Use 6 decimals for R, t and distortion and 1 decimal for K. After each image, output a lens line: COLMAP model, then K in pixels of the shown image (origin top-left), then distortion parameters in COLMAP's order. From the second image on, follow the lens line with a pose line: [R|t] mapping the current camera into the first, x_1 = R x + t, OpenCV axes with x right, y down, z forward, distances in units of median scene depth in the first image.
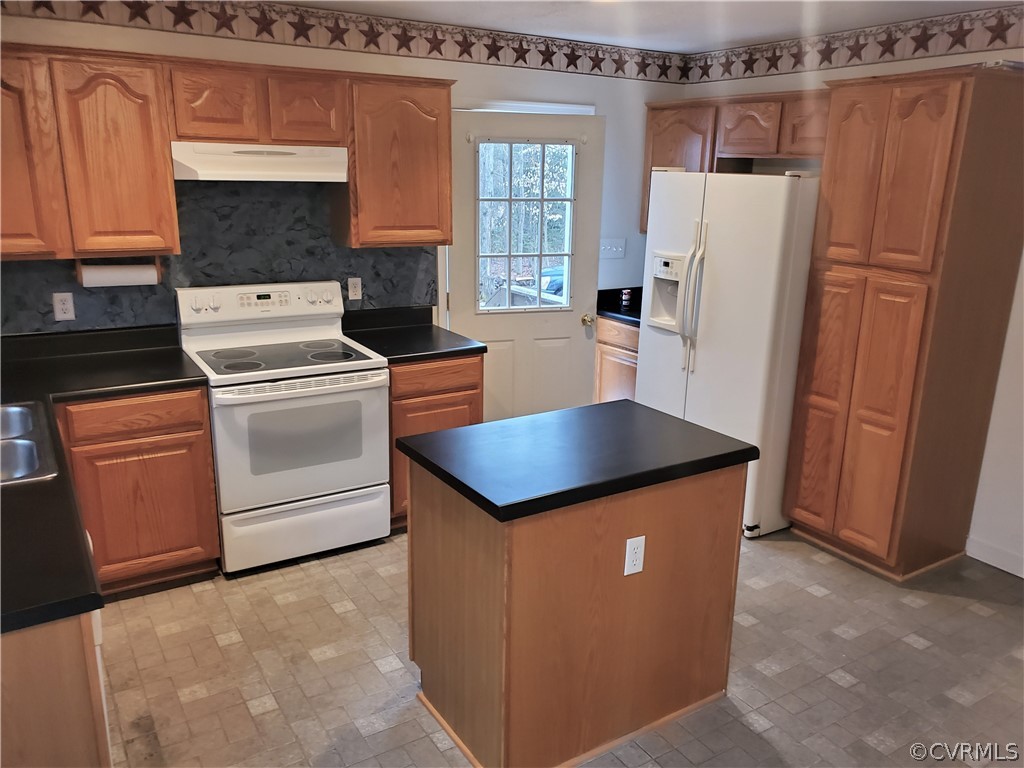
lens RADIAL K [[801.0, 0, 512.0], [0, 801.0, 384.0], [0, 0, 1]] dist [0.000113, 0.003703]
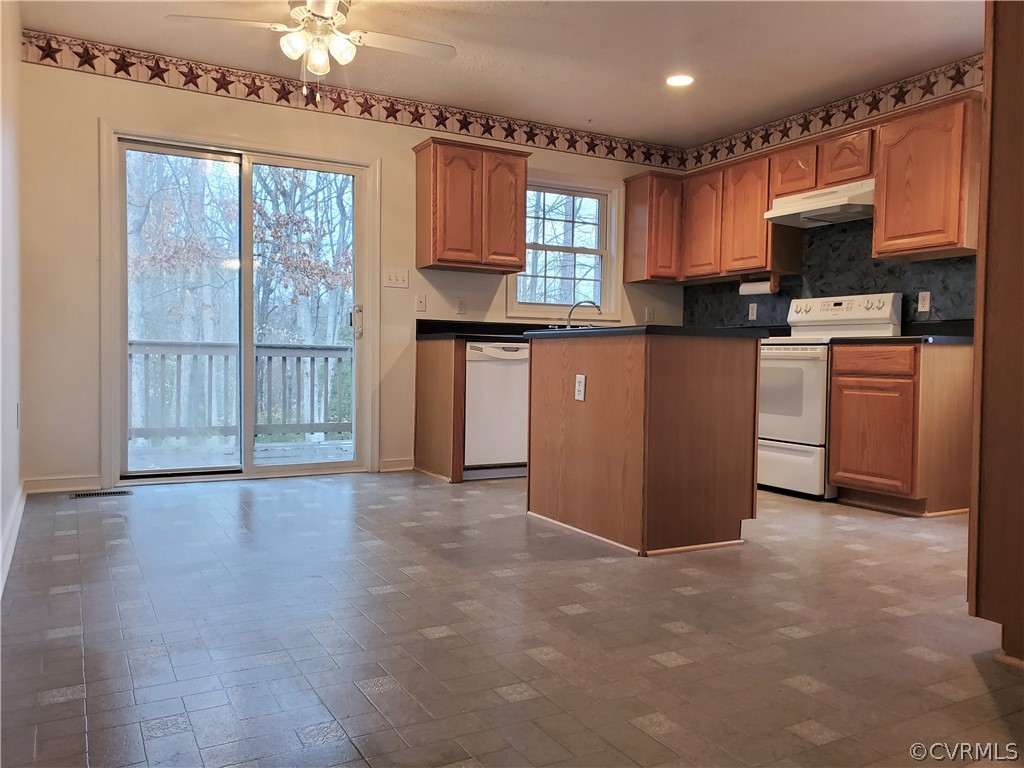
lens RADIAL K [[801.0, 0, 512.0], [0, 801.0, 384.0], [0, 0, 1]] dist [0.000113, 0.003703]
pose [[-0.059223, 0.010672, -0.998188, 1.031155], [-0.272812, 0.961703, 0.026468, 0.126996], [0.960243, 0.273886, -0.054043, 0.597597]]
